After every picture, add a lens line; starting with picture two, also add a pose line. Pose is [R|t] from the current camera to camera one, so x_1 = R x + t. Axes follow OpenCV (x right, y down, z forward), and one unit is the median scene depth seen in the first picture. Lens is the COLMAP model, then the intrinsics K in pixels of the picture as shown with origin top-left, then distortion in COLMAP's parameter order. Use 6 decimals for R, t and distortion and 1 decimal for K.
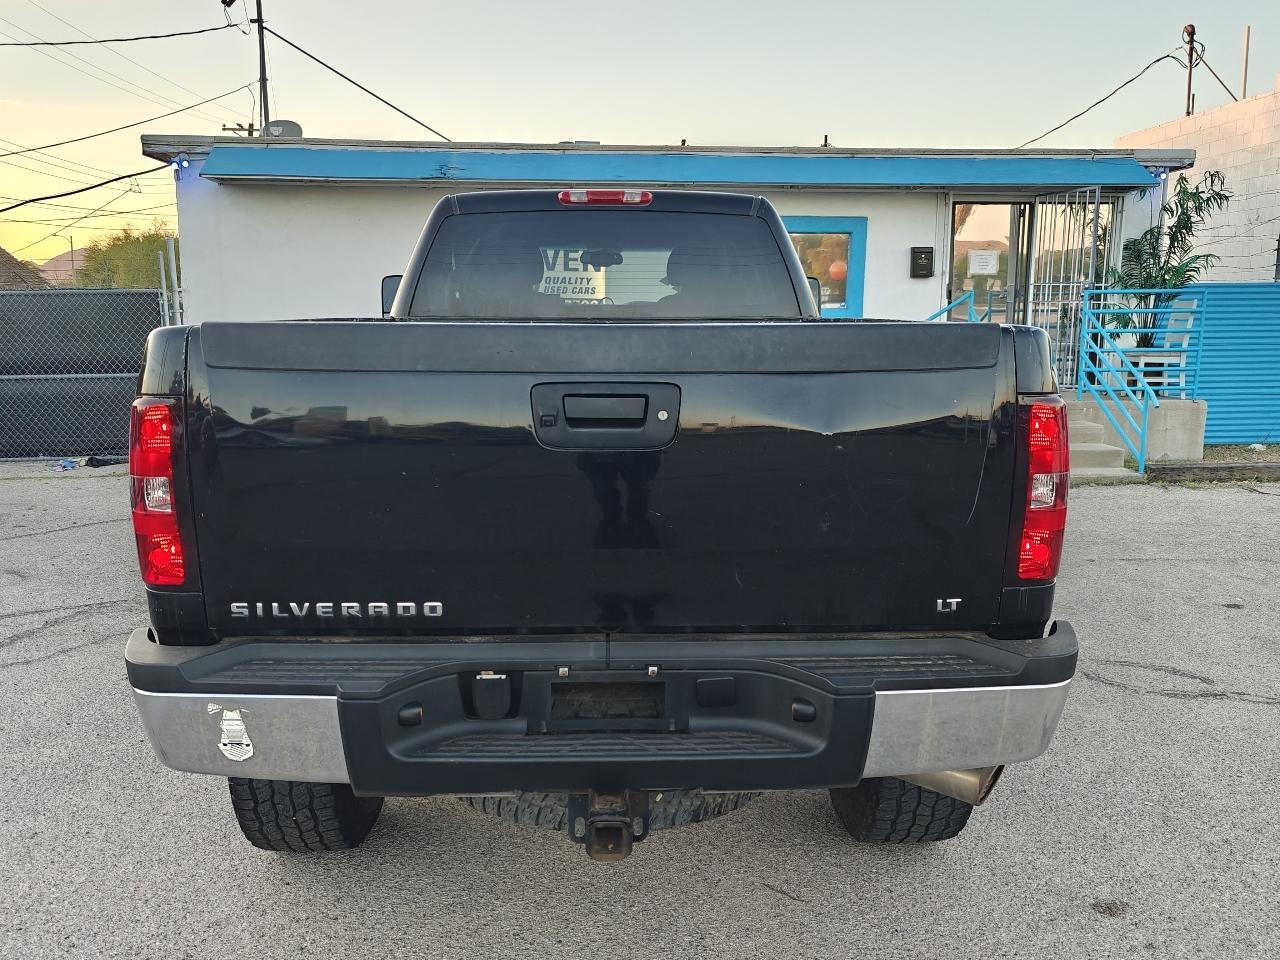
lens RADIAL K [[1109.2, 0, 638.0], [0, 1109.2, 475.8], [0, 0, 1]] dist [0.052906, -0.060660]
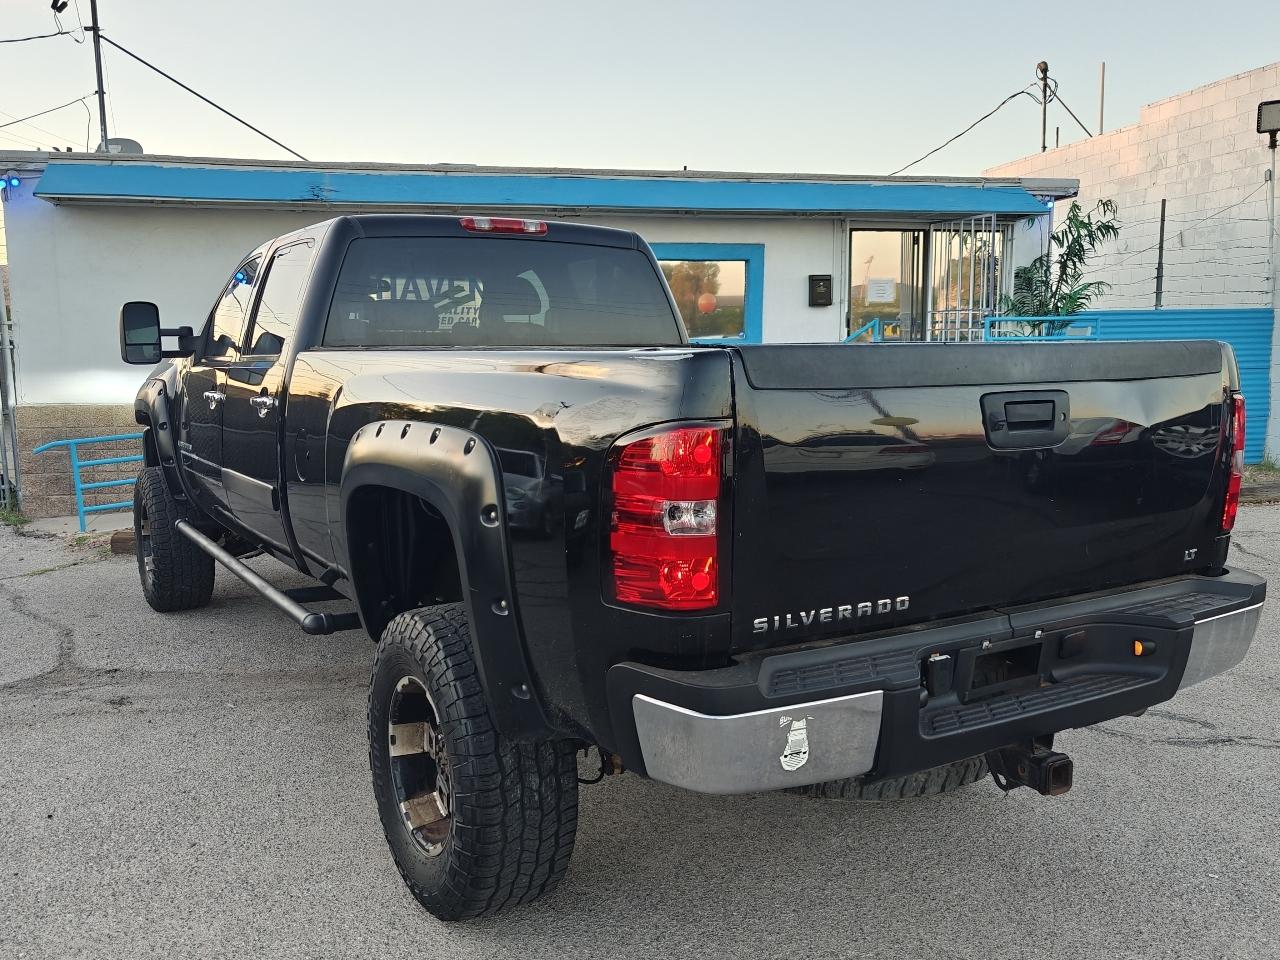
lens RADIAL K [[1140.6, 0, 640.0], [0, 1140.6, 480.0], [0, 0, 1]] dist [0.013498, 0.003224]
pose [[0.991489, -0.024307, 0.127903, -0.032581], [0.027956, 0.999250, -0.026808, -0.004014], [-0.127156, 0.030155, 0.991424, 0.039307]]
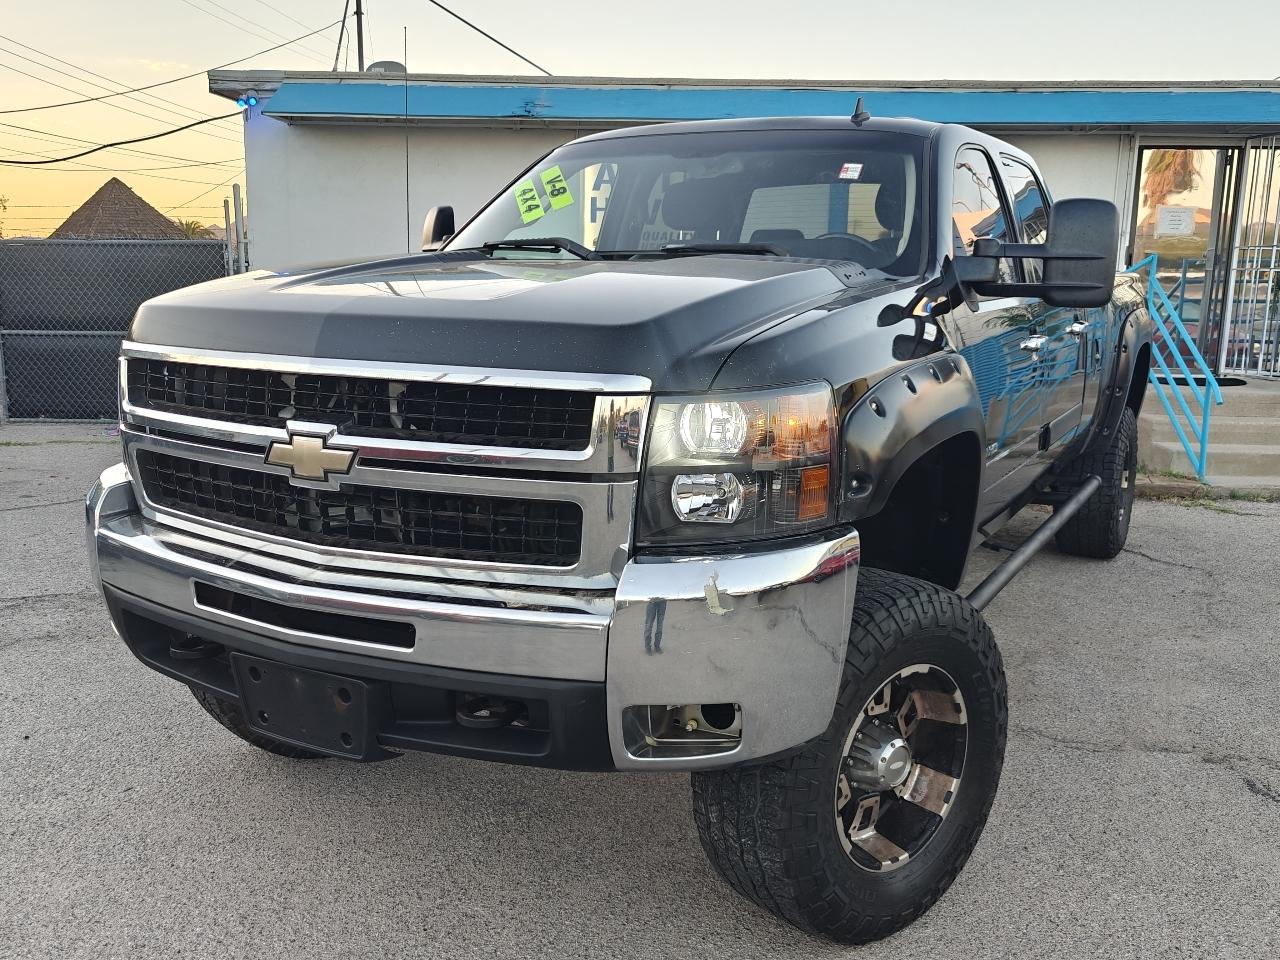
lens RADIAL K [[1166.9, 0, 644.1], [0, 1166.9, 480.0], [0, 0, 1]] dist [0.025589, 0.001884]
pose [[0.990258, 0.040266, -0.133299, 0.045828], [-0.037387, 0.999012, 0.024031, -0.006563], [0.134135, -0.018813, 0.990784, 0.088257]]
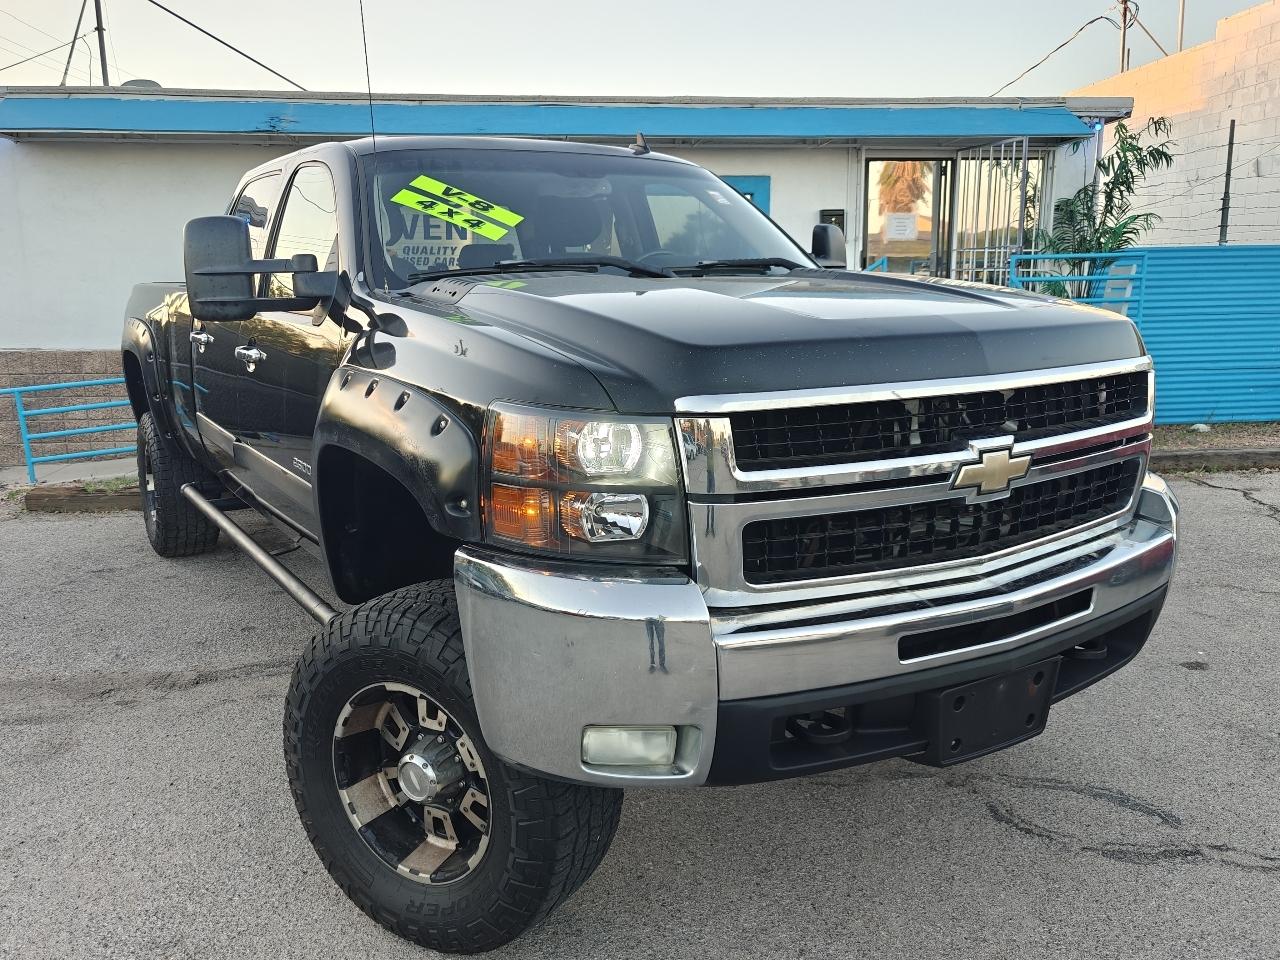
lens RADIAL K [[1063.2, 0, 635.1], [0, 1063.2, 476.6], [0, 0, 1]] dist [0.051718, -0.061533]
pose [[0.999370, -0.017439, 0.030917, 0.067394], [0.016603, 0.999495, 0.027081, -0.017670], [-0.031374, -0.026550, 0.999155, 0.146530]]
